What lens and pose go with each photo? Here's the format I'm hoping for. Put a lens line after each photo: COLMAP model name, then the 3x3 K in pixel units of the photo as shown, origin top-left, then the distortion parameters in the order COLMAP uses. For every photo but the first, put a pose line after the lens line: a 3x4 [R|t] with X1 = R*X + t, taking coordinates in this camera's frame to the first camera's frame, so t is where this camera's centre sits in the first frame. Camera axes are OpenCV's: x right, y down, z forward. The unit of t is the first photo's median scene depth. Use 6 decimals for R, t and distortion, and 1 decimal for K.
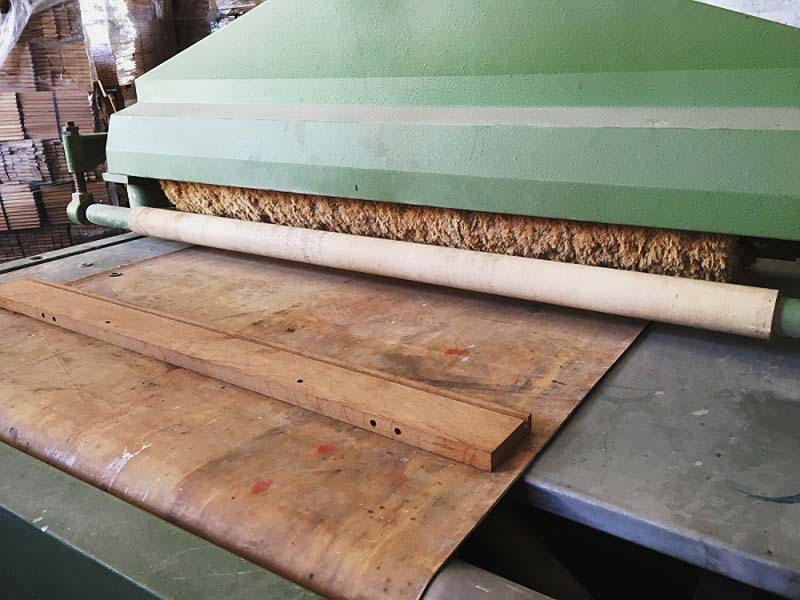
lens RADIAL K [[663.1, 0, 384.9], [0, 663.1, 299.6], [0, 0, 1]] dist [0.003955, -0.006308]
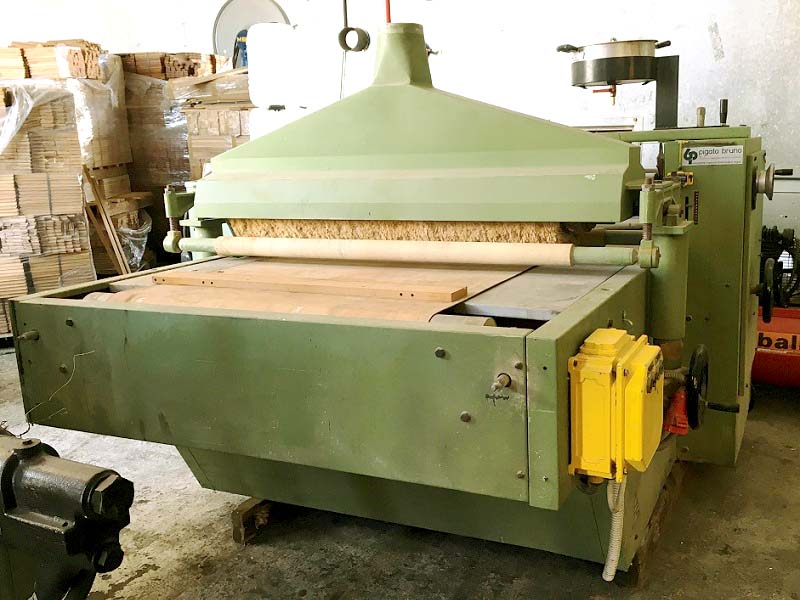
lens RADIAL K [[832.4, 0, 400.0], [0, 832.4, 300.0], [0, 0, 1]] dist [0.007607, 0.014495]
pose [[0.993612, -0.026156, 0.109773, -0.074920], [0.043445, 0.986452, -0.158194, 0.147629], [-0.104148, 0.161953, 0.981287, -0.412721]]
